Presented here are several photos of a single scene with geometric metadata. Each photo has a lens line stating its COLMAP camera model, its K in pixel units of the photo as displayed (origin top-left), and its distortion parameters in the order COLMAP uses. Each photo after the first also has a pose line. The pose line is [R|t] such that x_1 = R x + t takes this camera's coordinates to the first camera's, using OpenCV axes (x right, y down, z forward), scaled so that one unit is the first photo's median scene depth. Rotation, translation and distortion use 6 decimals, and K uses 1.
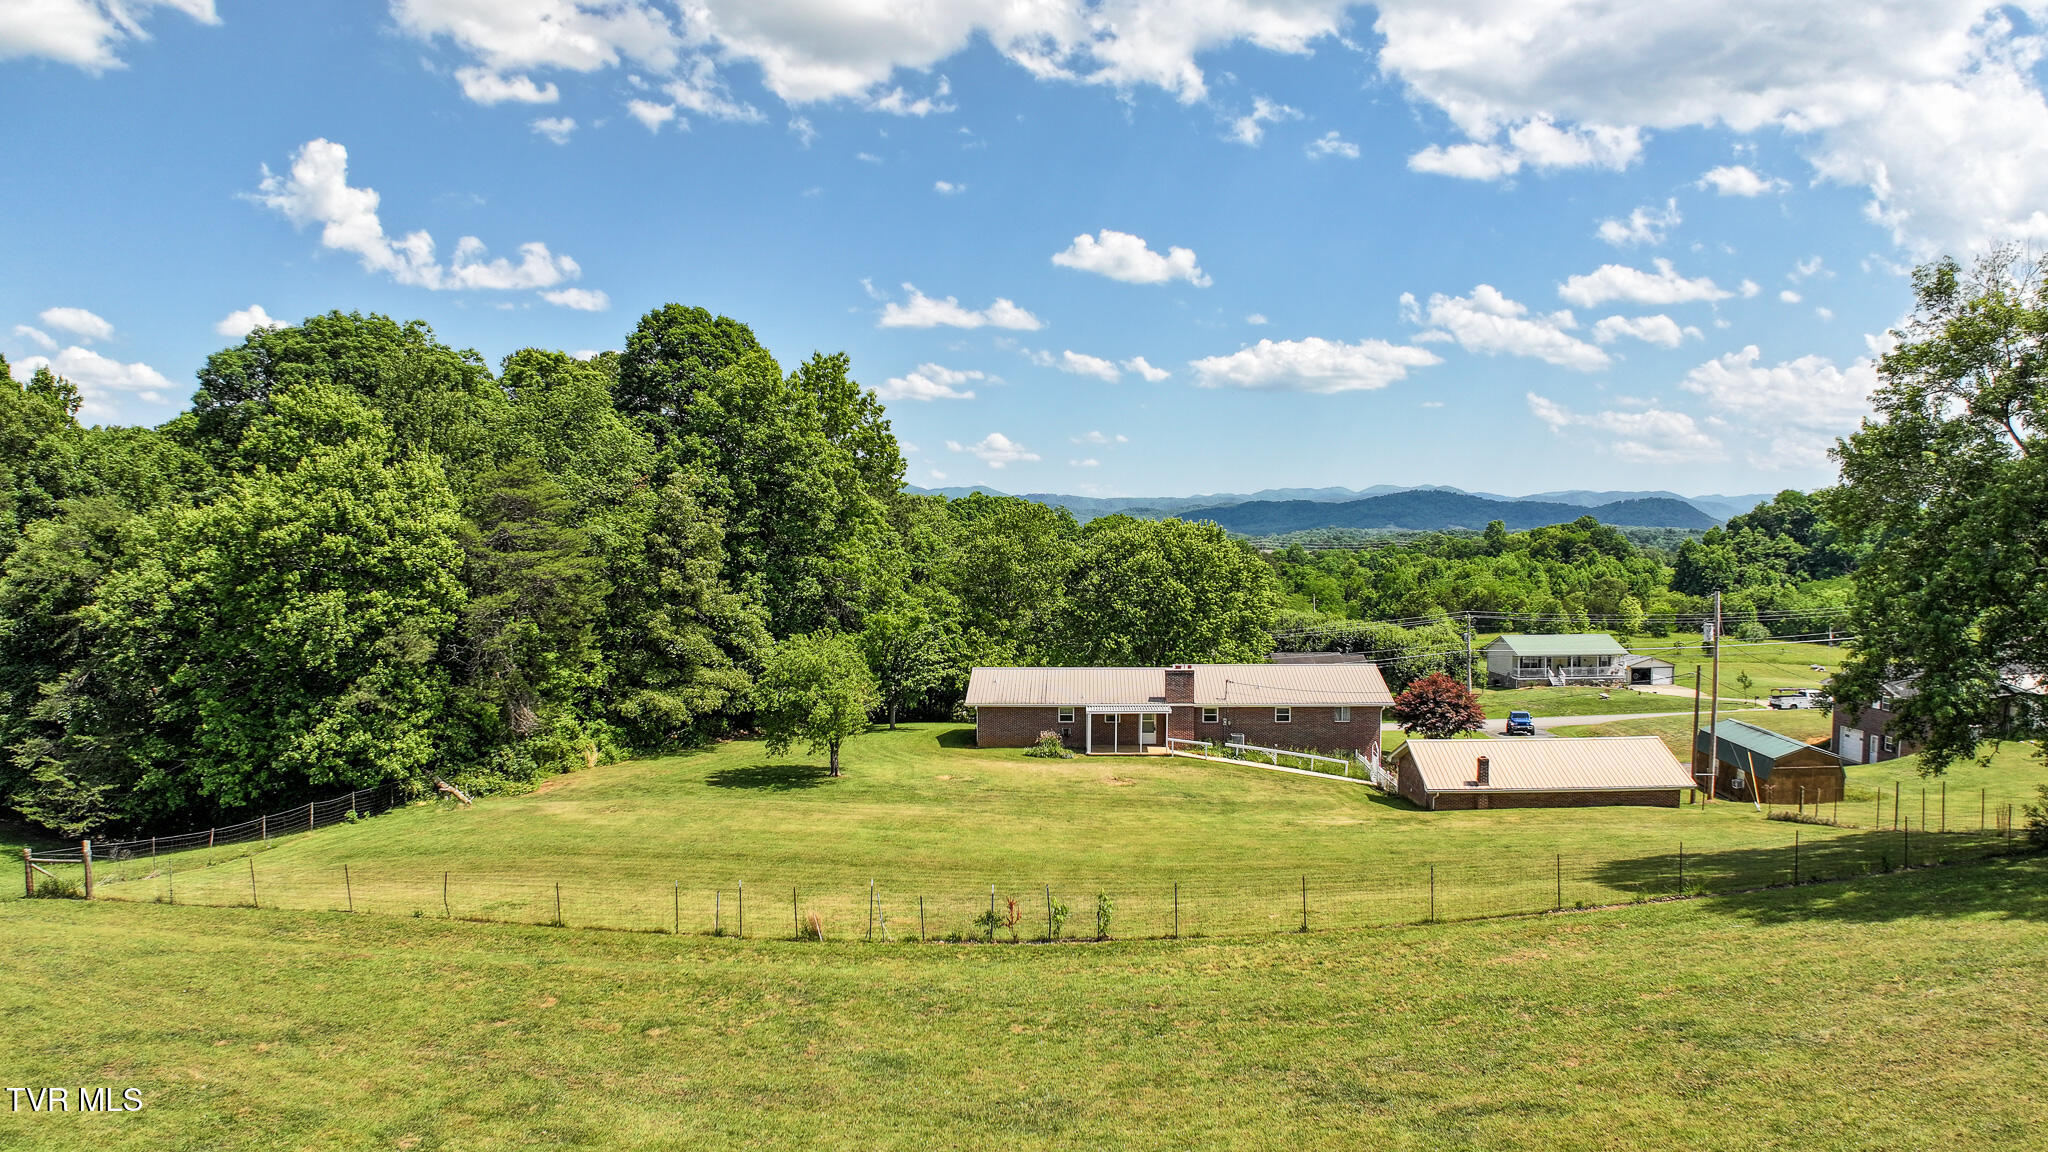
lens RADIAL K [[1266.0, 0, 1021.2], [0, 1266.0, 570.1], [0, 0, 1]] dist [-0.176635, 0.024412]
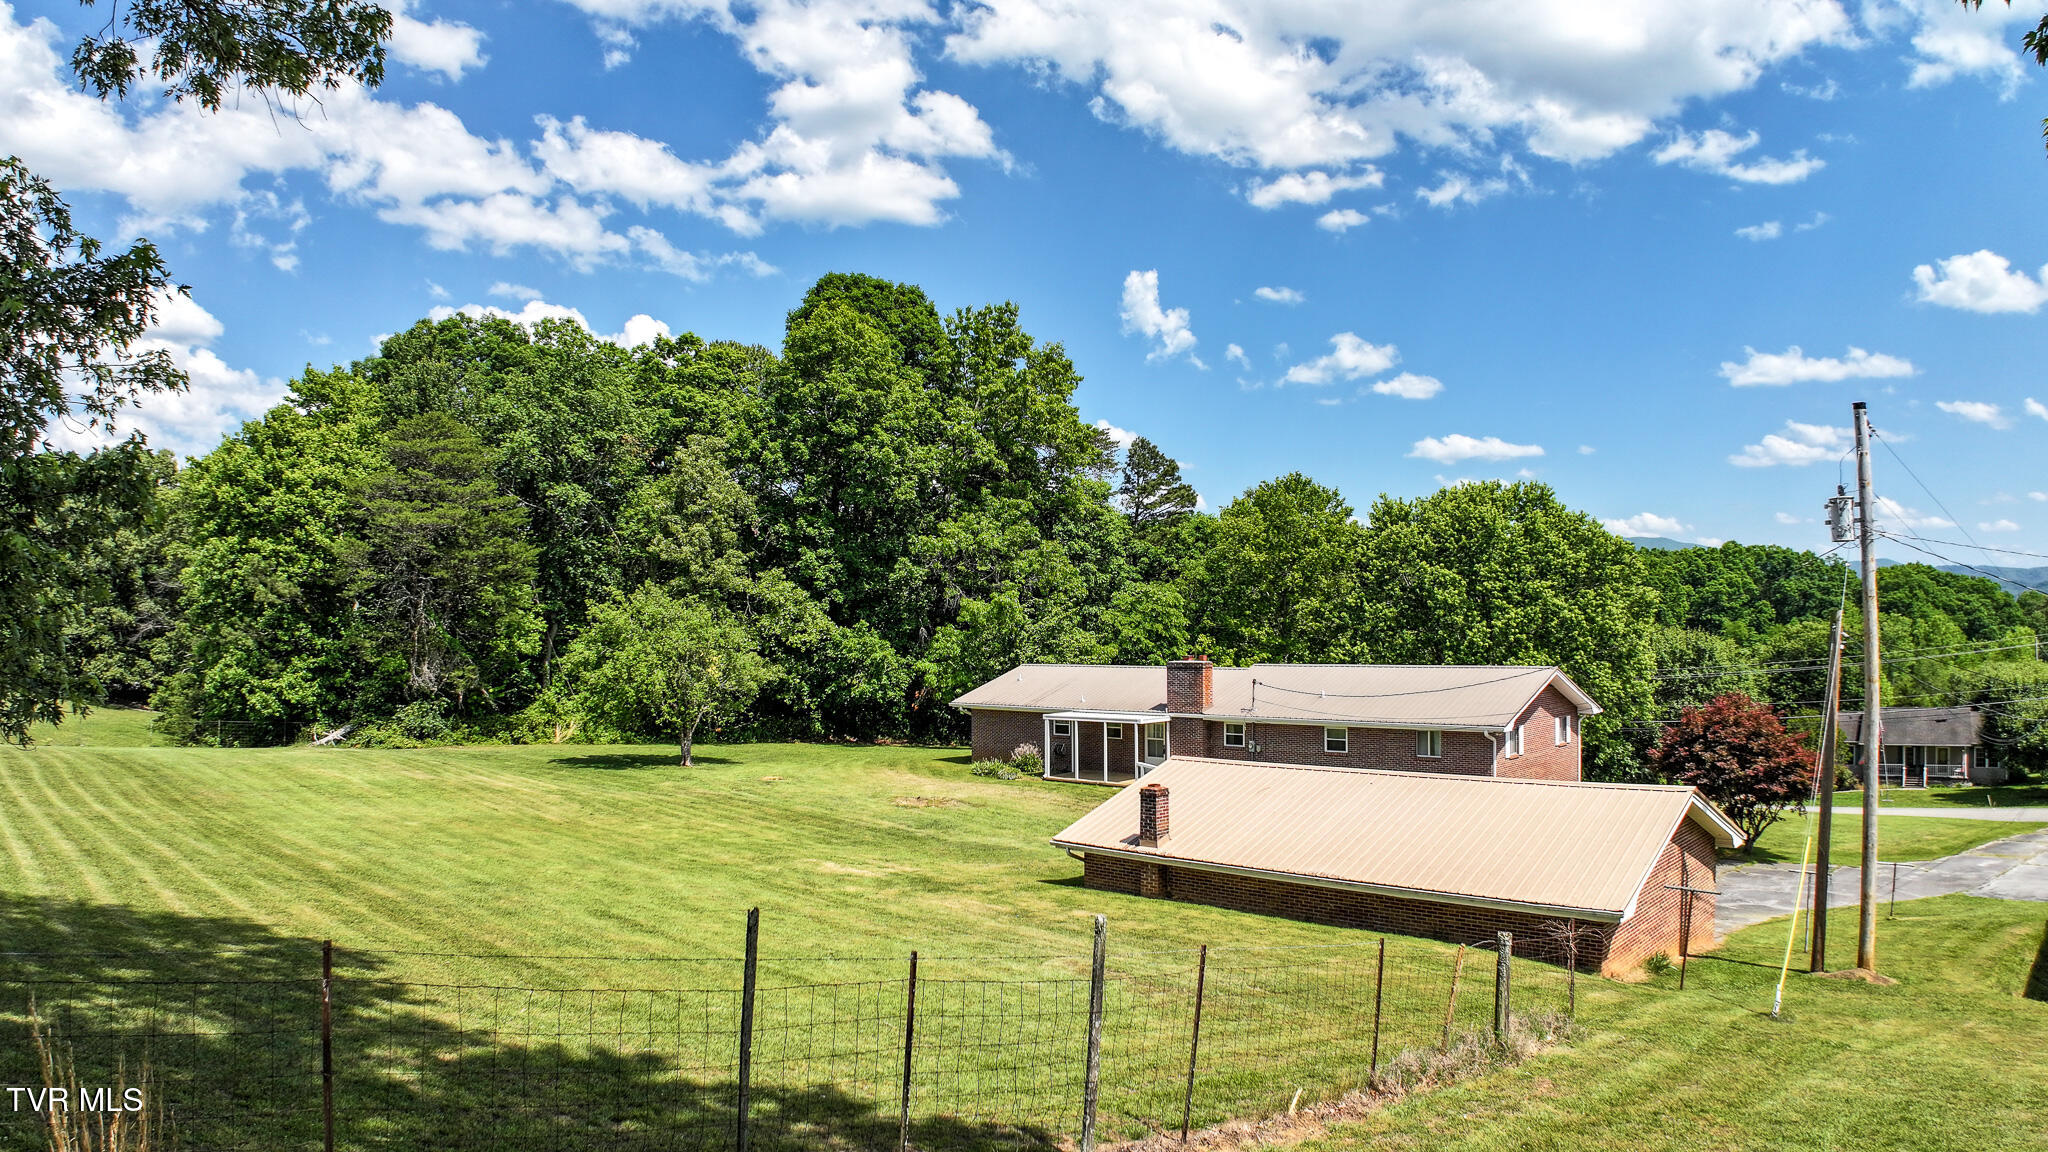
lens RADIAL K [[1266.0, 0, 1013.5], [0, 1266.0, 557.8], [0, 0, 1]] dist [-0.176635, 0.024412]
pose [[0.777079, -0.036594, -0.628339, 0.465825], [-0.013407, 0.997119, -0.074653, 0.074906], [0.629261, 0.066435, 0.774350, 0.431914]]
